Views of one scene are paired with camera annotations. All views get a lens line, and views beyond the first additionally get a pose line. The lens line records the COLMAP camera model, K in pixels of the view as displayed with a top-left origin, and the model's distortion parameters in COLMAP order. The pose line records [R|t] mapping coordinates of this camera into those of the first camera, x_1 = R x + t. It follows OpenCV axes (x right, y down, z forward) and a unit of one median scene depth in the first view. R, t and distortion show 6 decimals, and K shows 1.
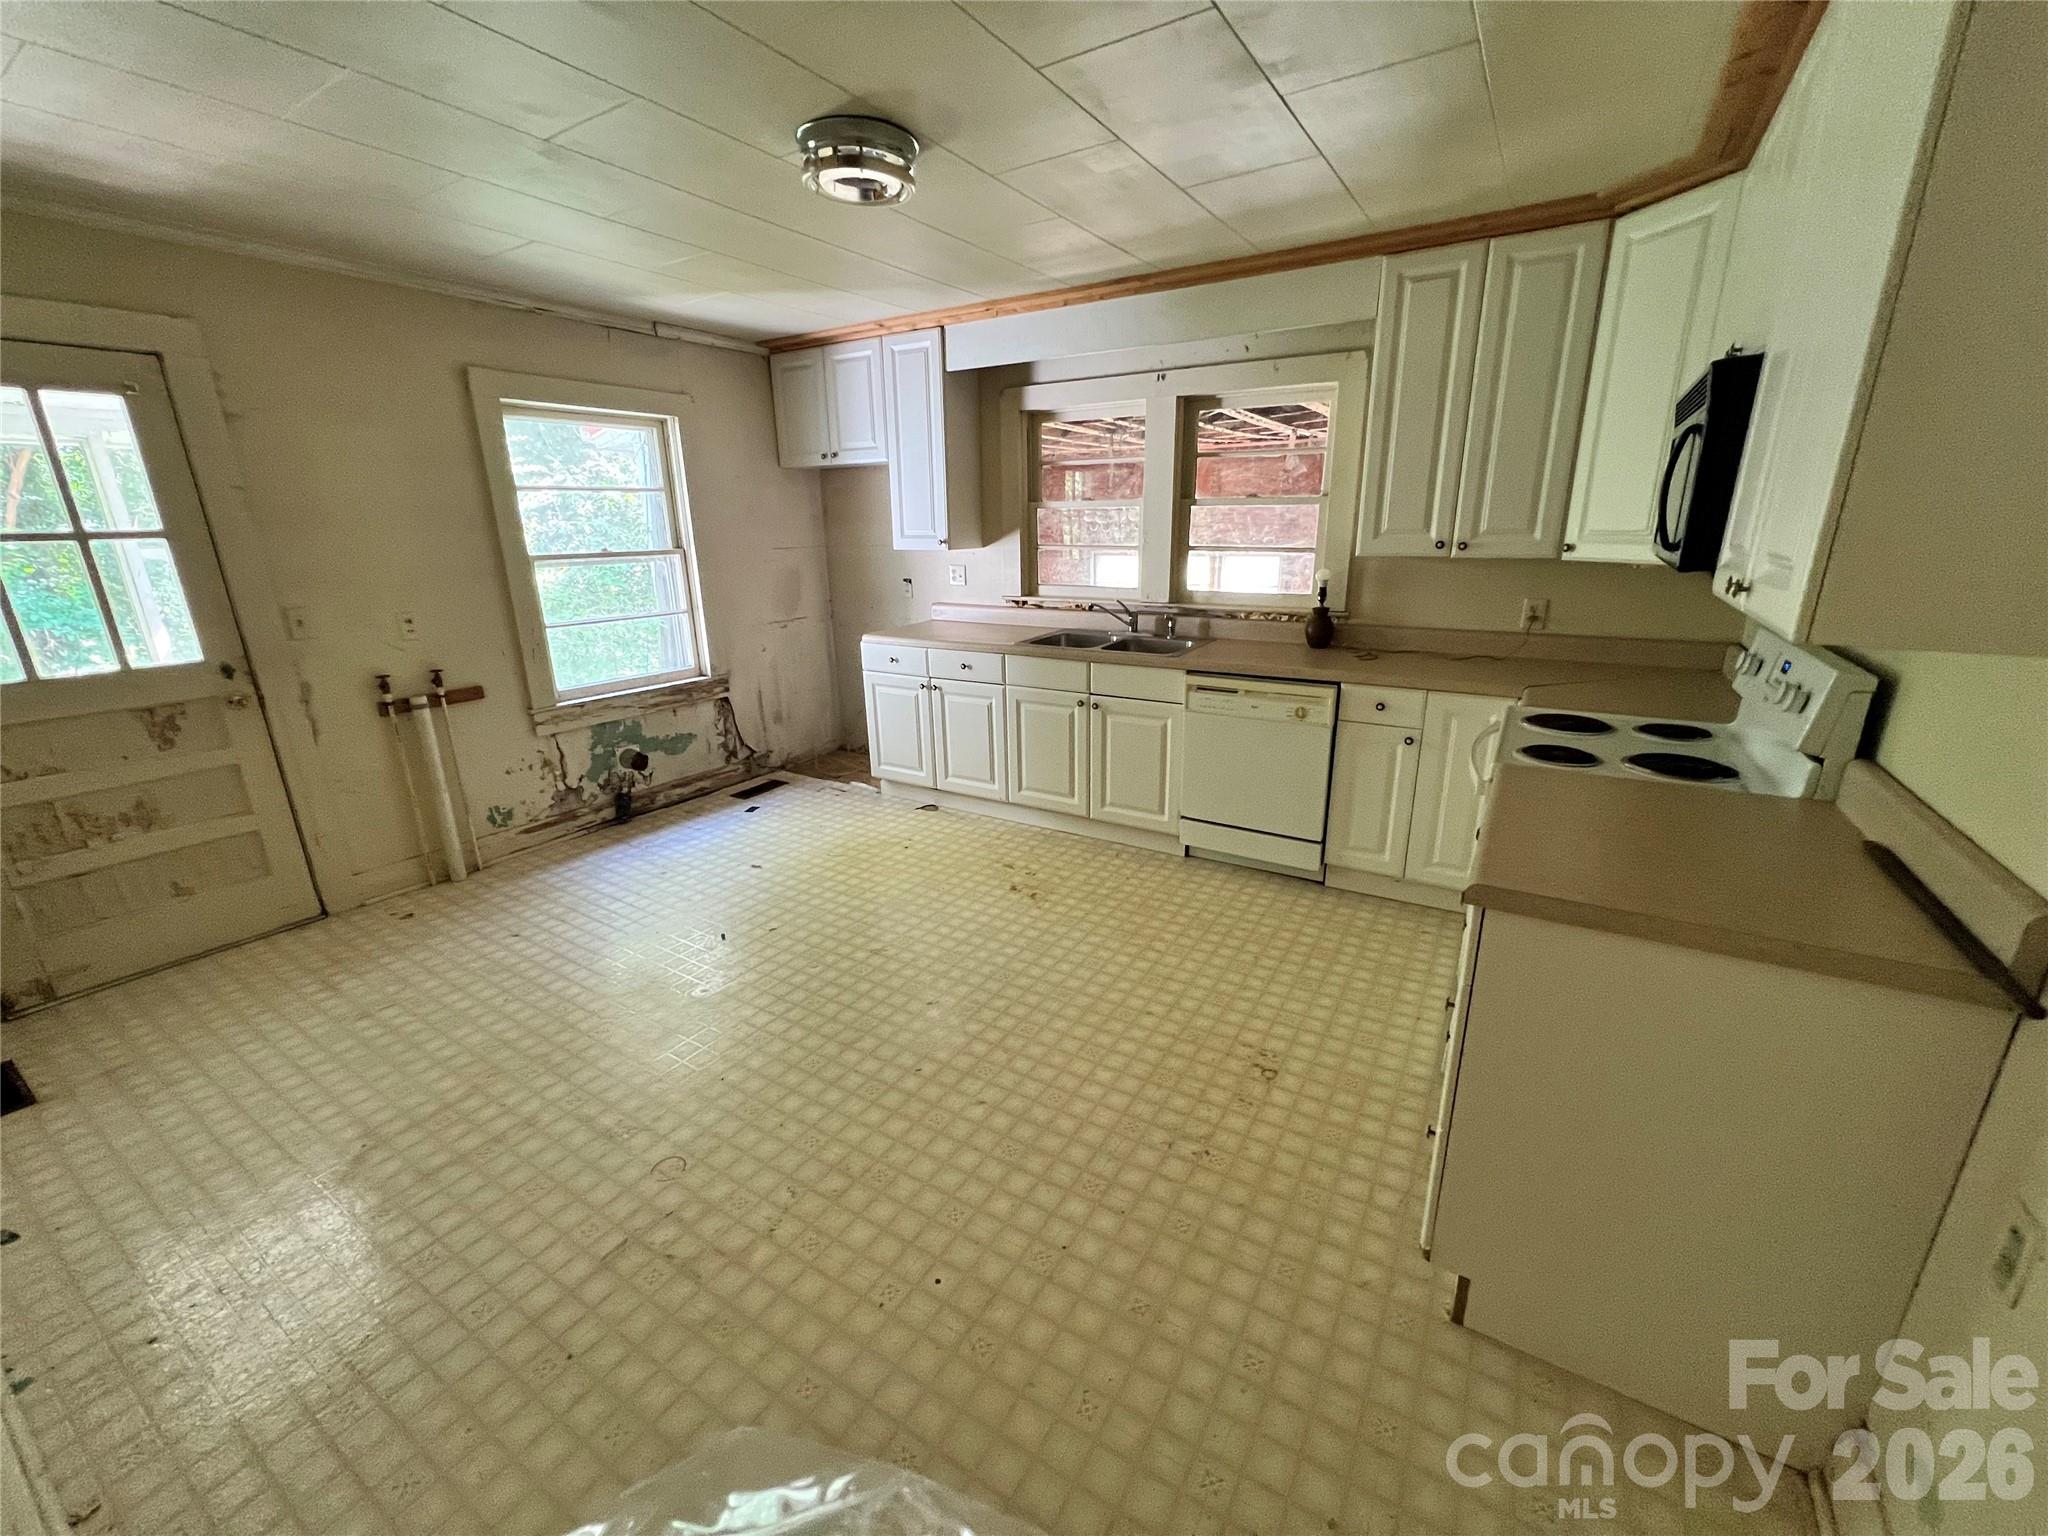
lens RADIAL K [[821.0, 0, 1023.1], [0, 821.0, 764.5], [0, 0, 1]] dist [-0.000401, 0.000394]
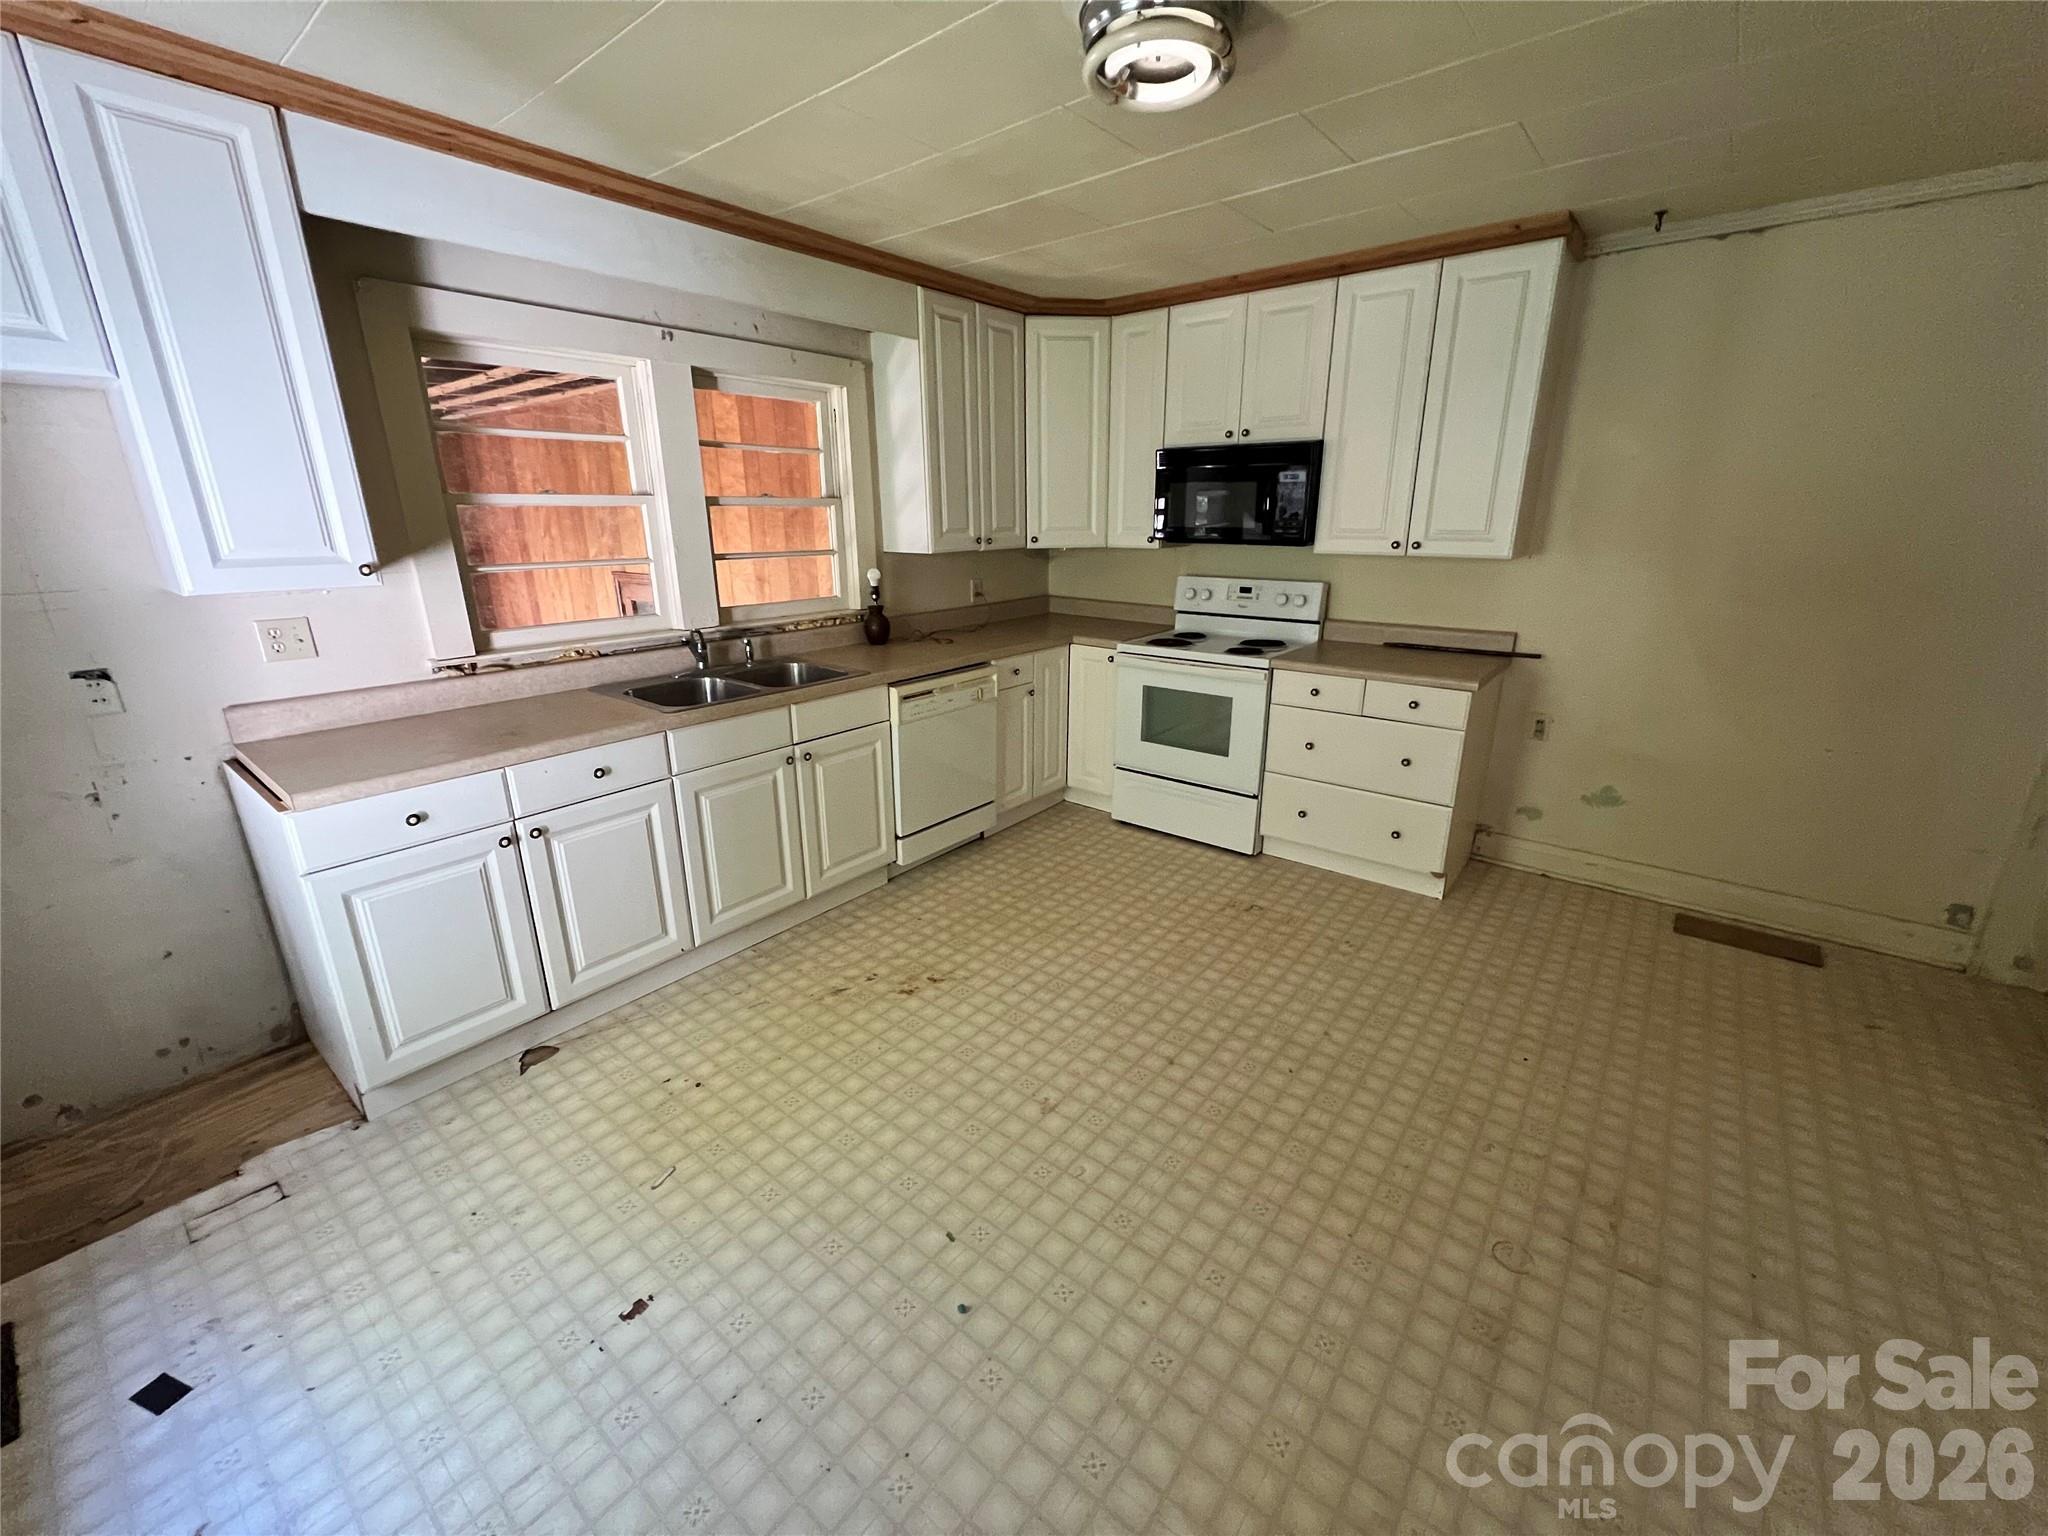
lens RADIAL K [[821.0, 0, 1017.7], [0, 821.0, 766.3], [0, 0, 1]] dist [-0.000401, 0.000394]
pose [[0.120530, -0.283829, 0.951269, -0.640624], [0.289774, 0.926581, 0.239748, -0.192840], [-0.949476, 0.246756, 0.193927, 0.653646]]
